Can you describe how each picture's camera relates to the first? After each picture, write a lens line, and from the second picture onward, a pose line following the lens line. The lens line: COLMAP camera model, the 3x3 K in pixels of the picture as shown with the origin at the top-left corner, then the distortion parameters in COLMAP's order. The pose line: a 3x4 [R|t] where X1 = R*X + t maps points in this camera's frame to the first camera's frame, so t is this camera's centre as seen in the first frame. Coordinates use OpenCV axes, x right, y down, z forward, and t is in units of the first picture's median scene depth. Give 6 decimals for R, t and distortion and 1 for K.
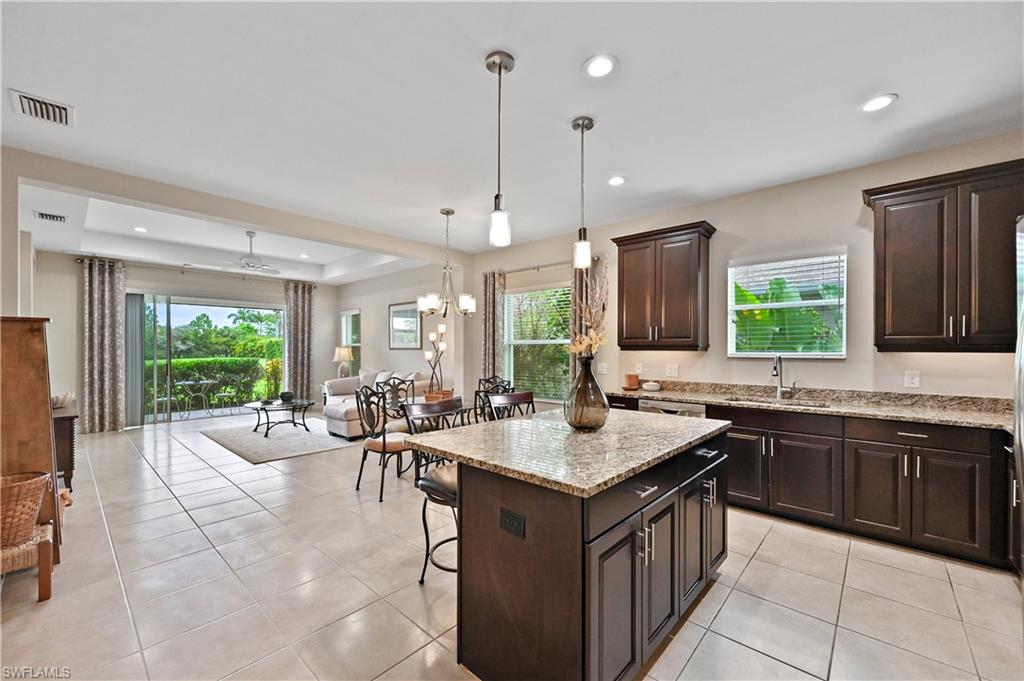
lens RADIAL K [[404.0, 0, 509.7], [0, 404.0, 347.4], [0, 0, 1]] dist [0.006556, -0.001316]
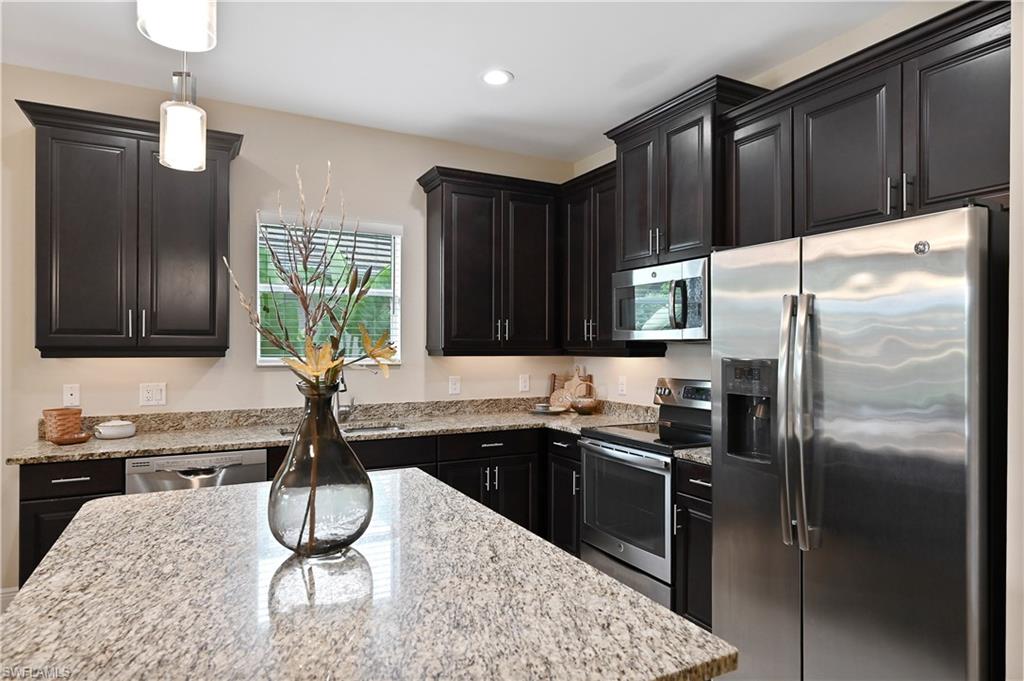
lens RADIAL K [[601.1, 0, 522.3], [0, 601.1, 338.7], [0, 0, 1]] dist [0.006680, -0.003761]
pose [[0.336974, 0.012430, 0.941432, -0.117993], [-0.007207, 0.999918, -0.010623, -0.006386], [-0.941486, -0.003205, 0.337036, 0.190116]]
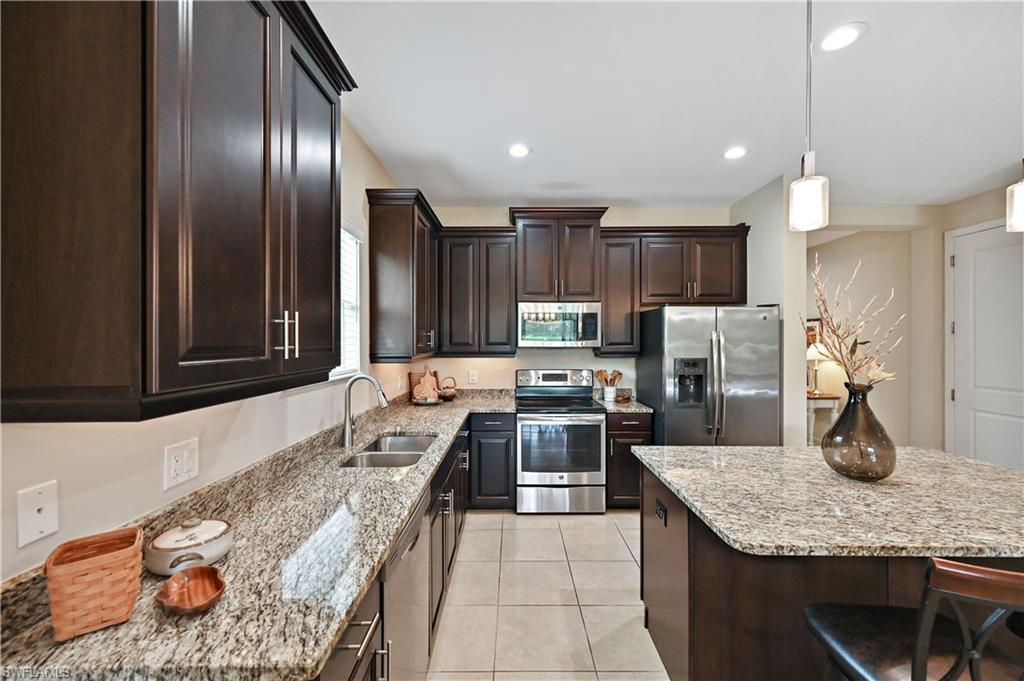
lens RADIAL K [[404.0, 0, 513.0], [0, 404.0, 335.0], [0, 0, 1]] dist [0.006556, -0.001316]
pose [[-0.671728, 0.009765, 0.740733, 0.021999], [-0.004185, 0.999847, -0.016977, -0.018614], [-0.740786, -0.014504, -0.671585, 0.683812]]
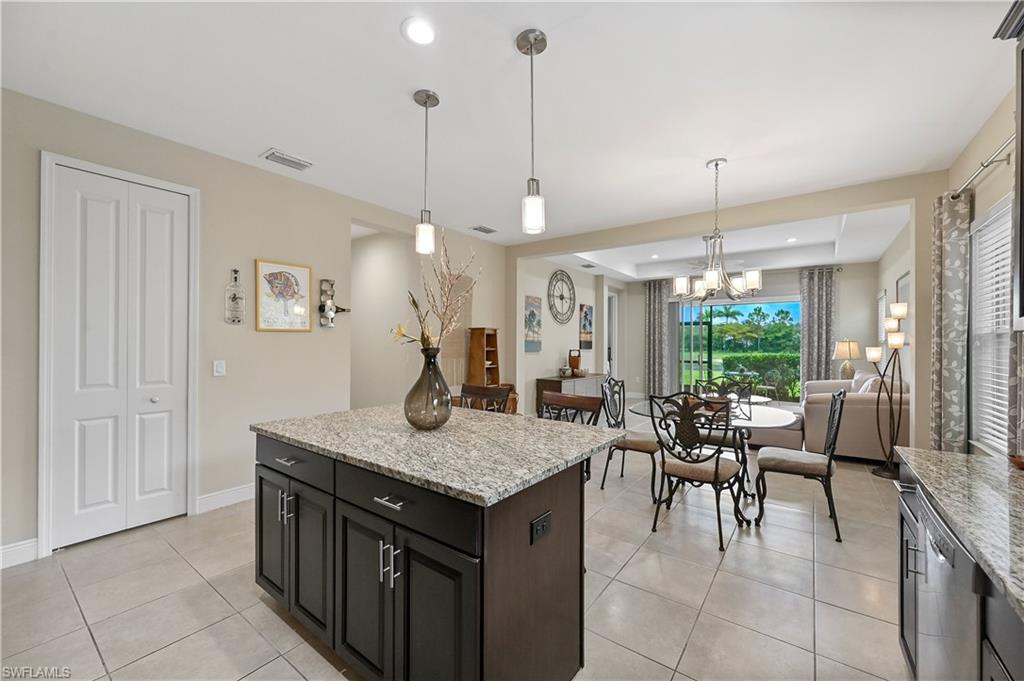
lens RADIAL K [[404.0, 0, 504.4], [0, 404.0, 345.1], [0, 0, 1]] dist [0.006556, -0.001316]
pose [[0.078643, 0.005453, -0.996888, 0.385083], [-0.000405, 0.999985, 0.005438, 0.003256], [0.996903, -0.000024, 0.078644, 0.370239]]
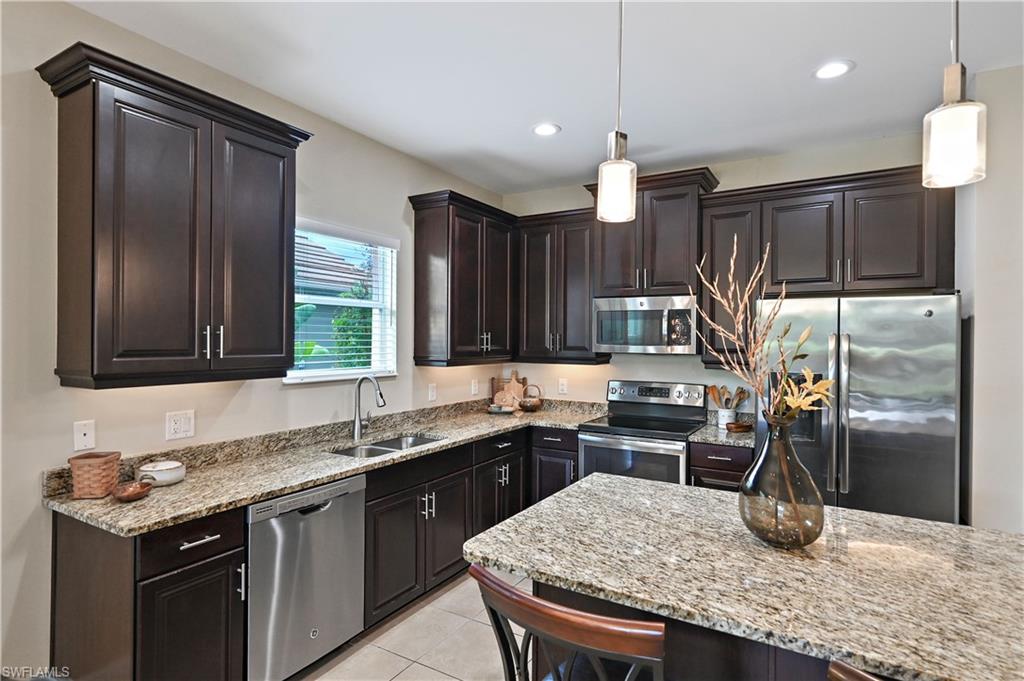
lens RADIAL K [[537.5, 0, 516.3], [0, 537.5, 335.2], [0, 0, 1]] dist [0.002441, -0.002166]
pose [[-0.199992, 0.003900, 0.979790, -0.158766], [-0.012193, 0.999905, -0.006469, -0.026029], [-0.979722, -0.013241, -0.199925, 0.511598]]
